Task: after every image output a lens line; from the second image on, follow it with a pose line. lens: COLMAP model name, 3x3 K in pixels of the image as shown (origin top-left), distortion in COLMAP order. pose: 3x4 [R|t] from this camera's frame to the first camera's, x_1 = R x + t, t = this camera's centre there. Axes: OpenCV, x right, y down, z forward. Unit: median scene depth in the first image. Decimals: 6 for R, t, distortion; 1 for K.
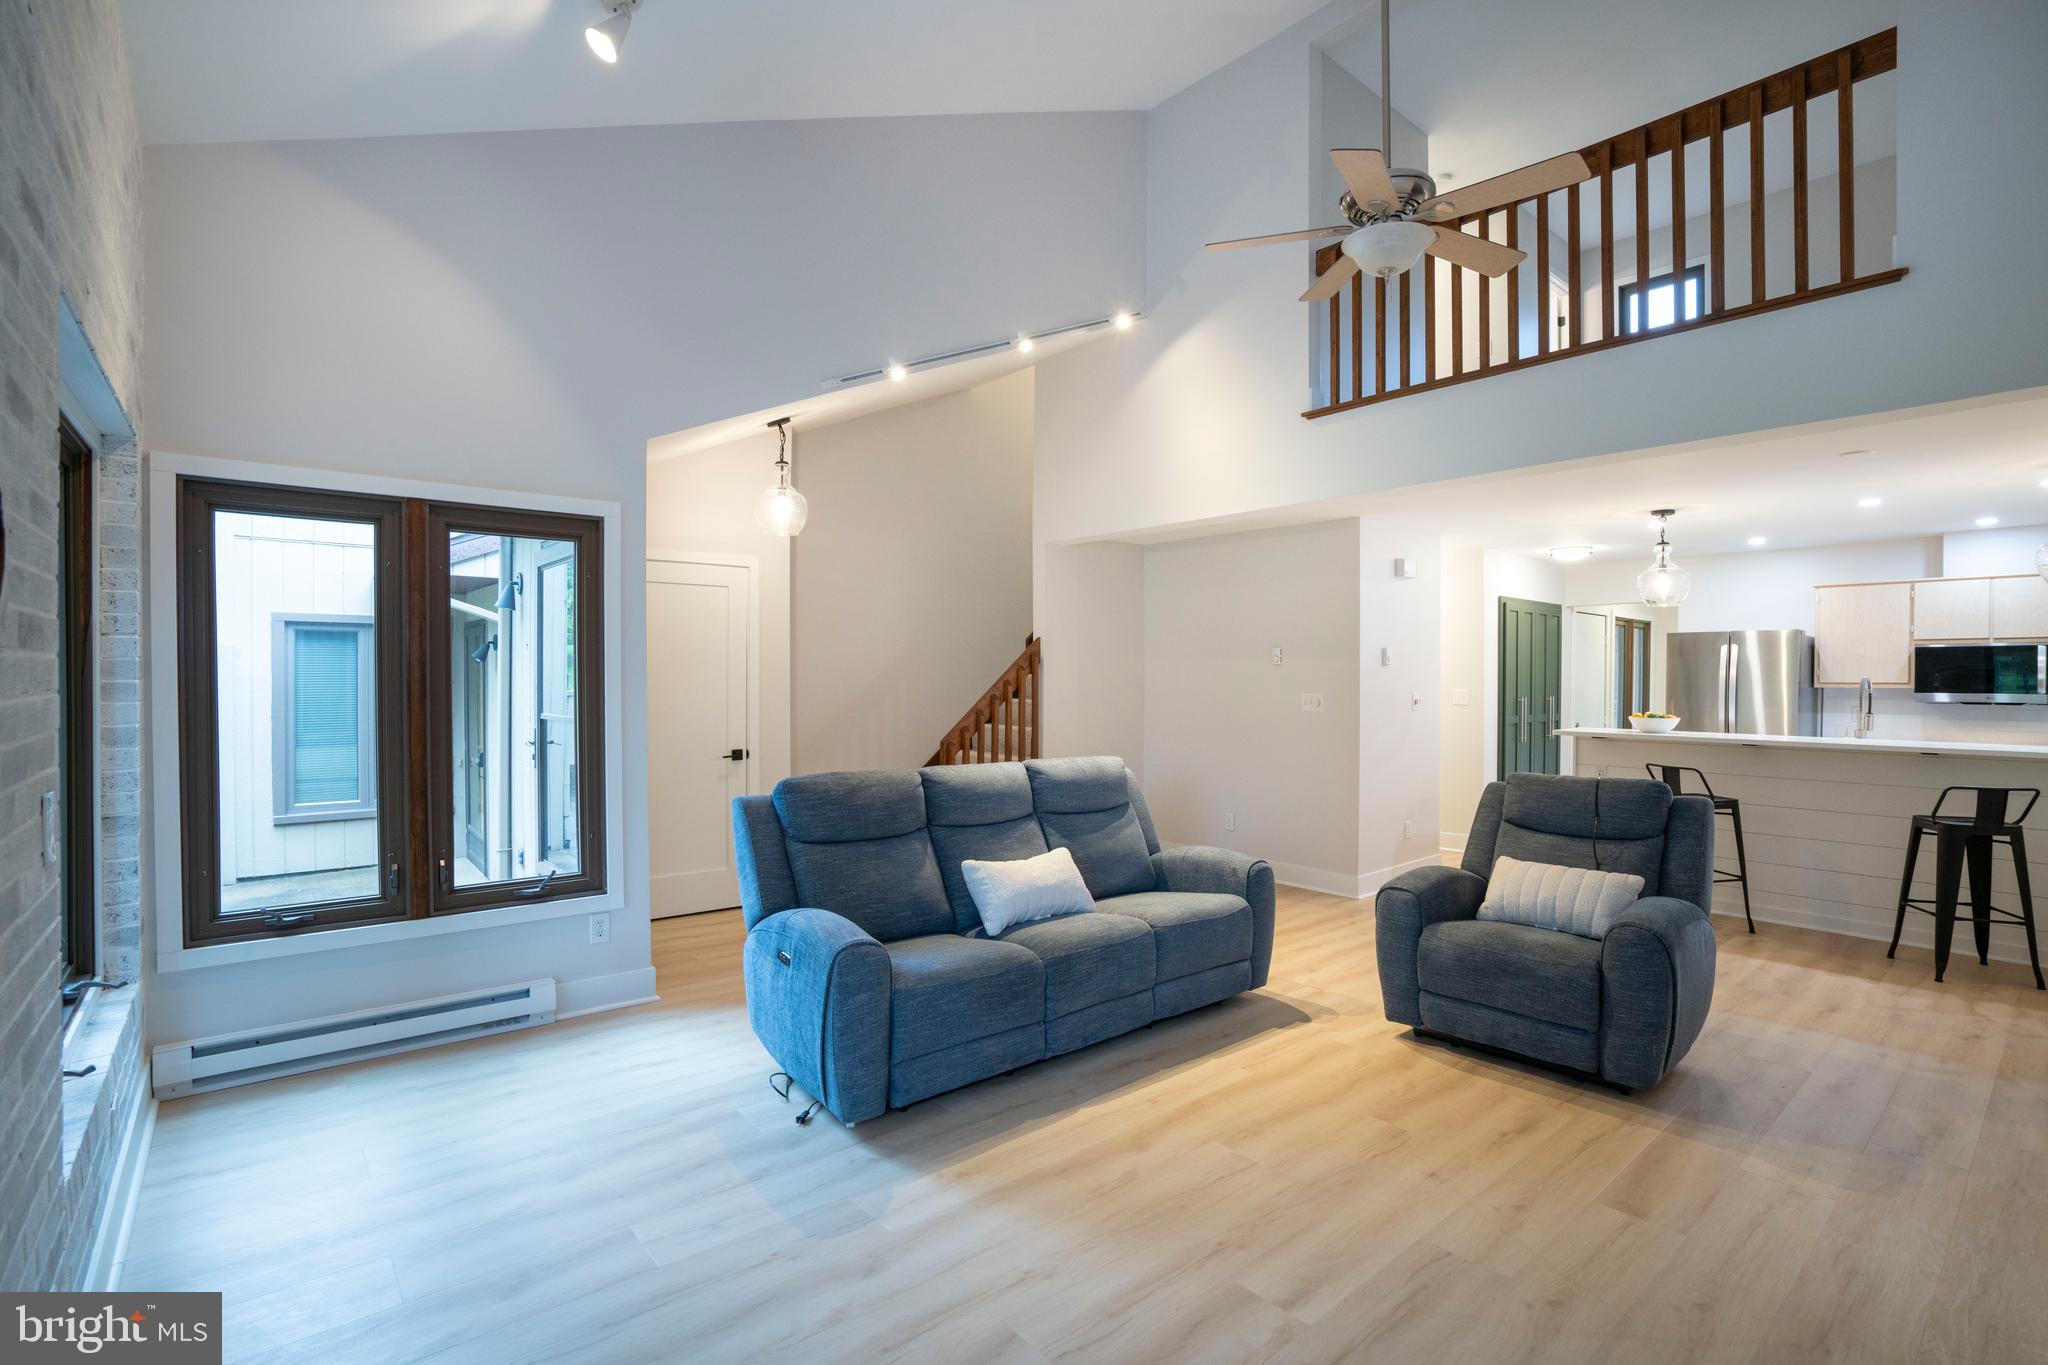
lens RADIAL K [[952.4, 0, 1014.5], [0, 952.4, 685.1], [0, 0, 1]] dist [-0.053490, 0.019806]
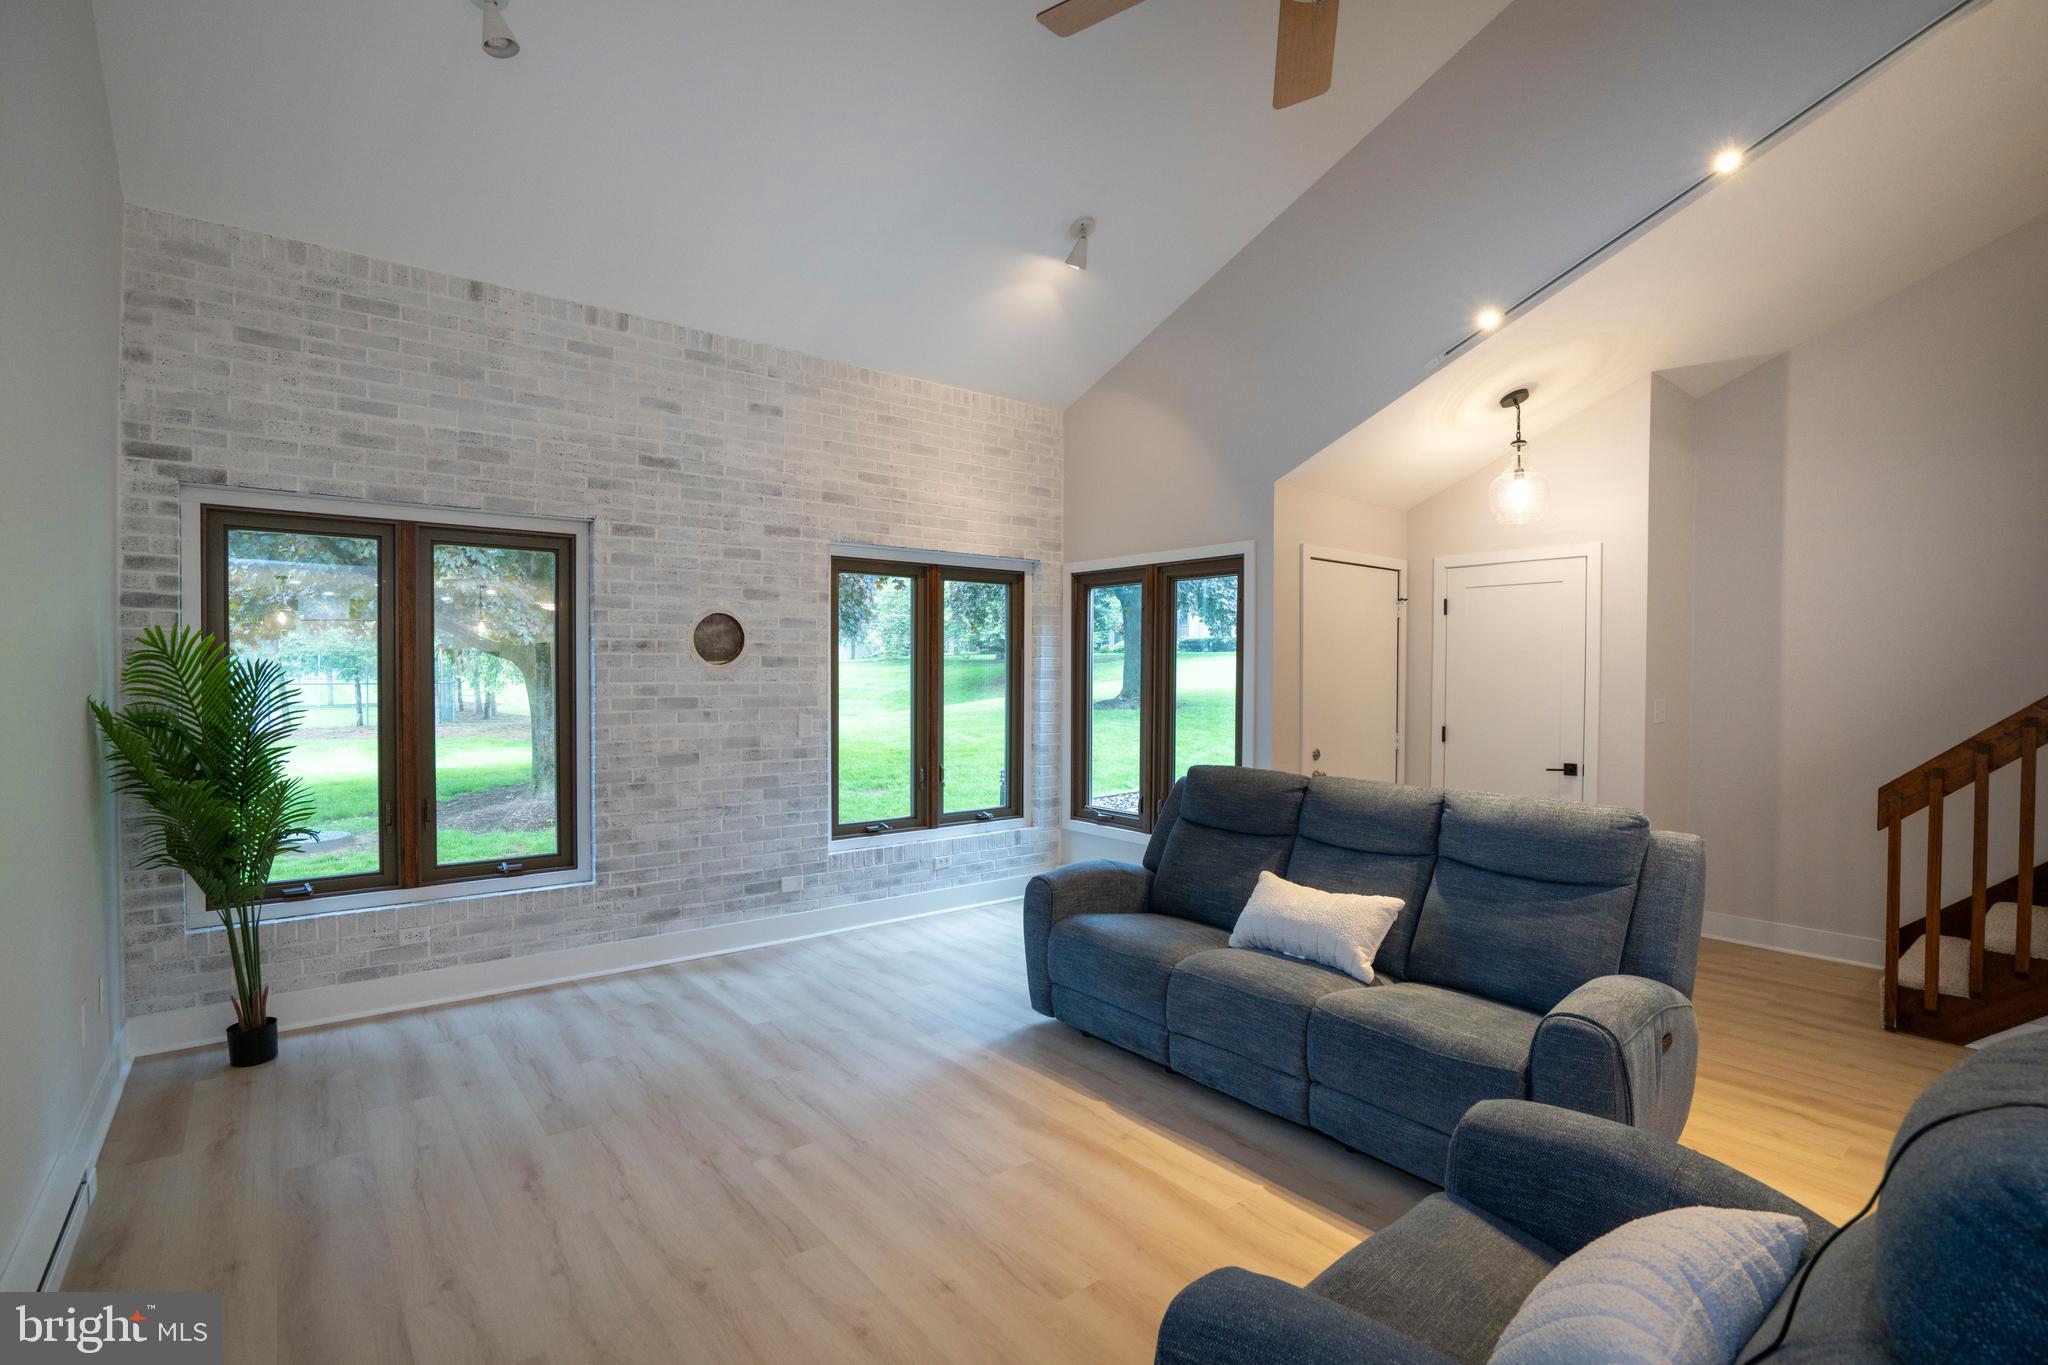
lens RADIAL K [[952.4, 0, 1027.2], [0, 952.4, 683.8], [0, 0, 1]] dist [-0.053490, 0.019806]
pose [[-0.012698, 0.006897, -0.999896, 1.152865], [-0.015163, 0.999860, 0.007090, -0.010057], [0.999804, 0.015252, -0.012591, 0.977401]]
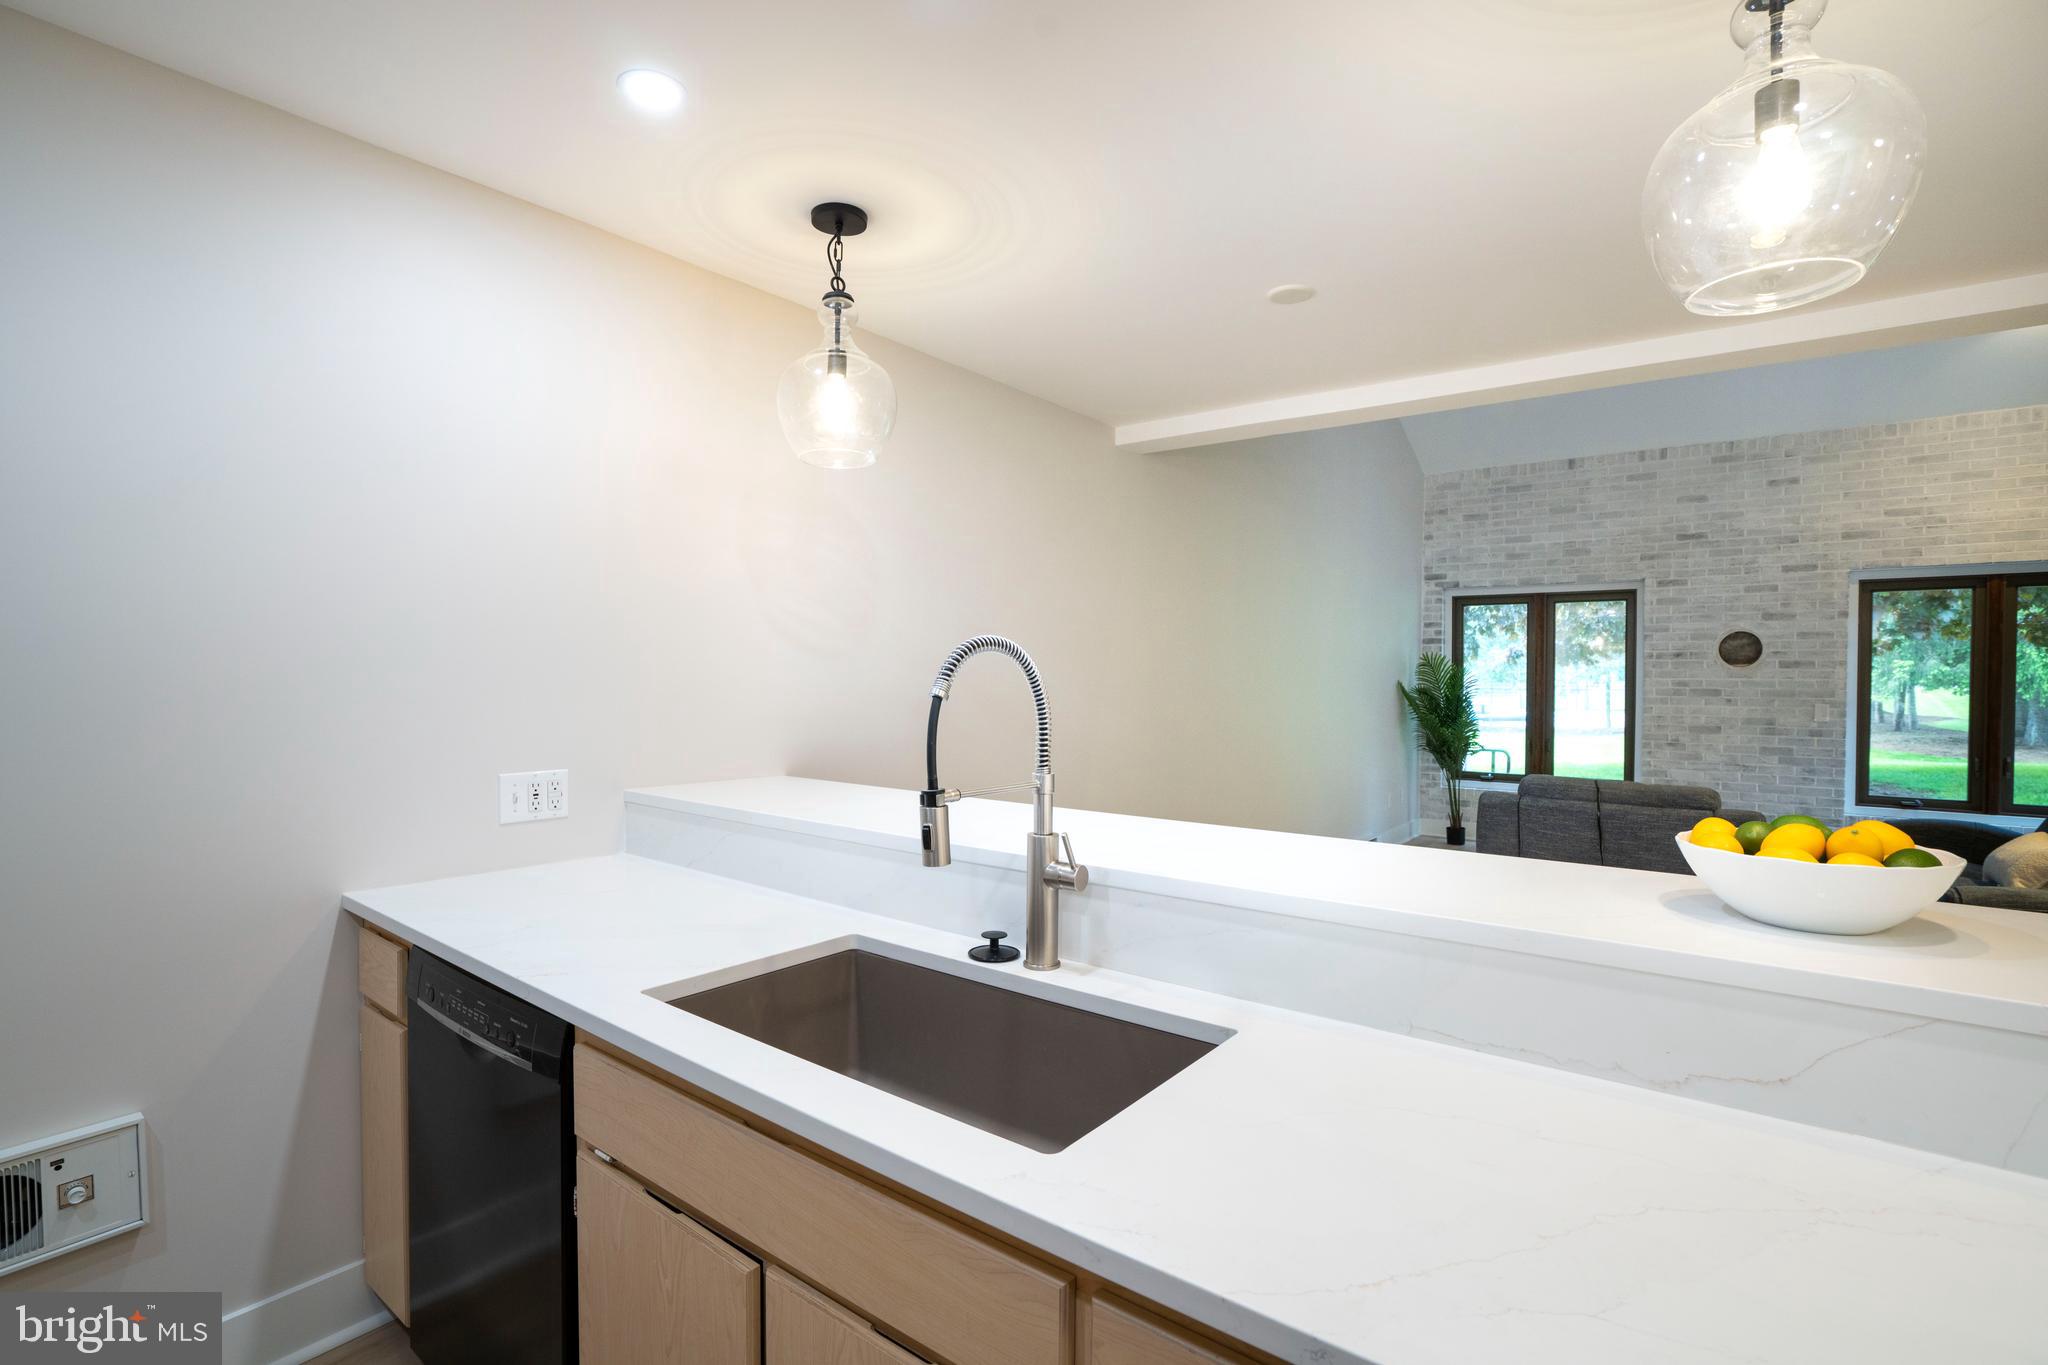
lens RADIAL K [[952.4, 0, 1010.7], [0, 952.4, 687.8], [0, 0, 1]] dist [-0.053490, 0.019806]
pose [[-0.977841, -0.008256, -0.209187, 1.802614], [-0.013607, 0.999616, 0.024158, -0.002276], [0.208907, 0.026469, -0.977577, 2.324761]]
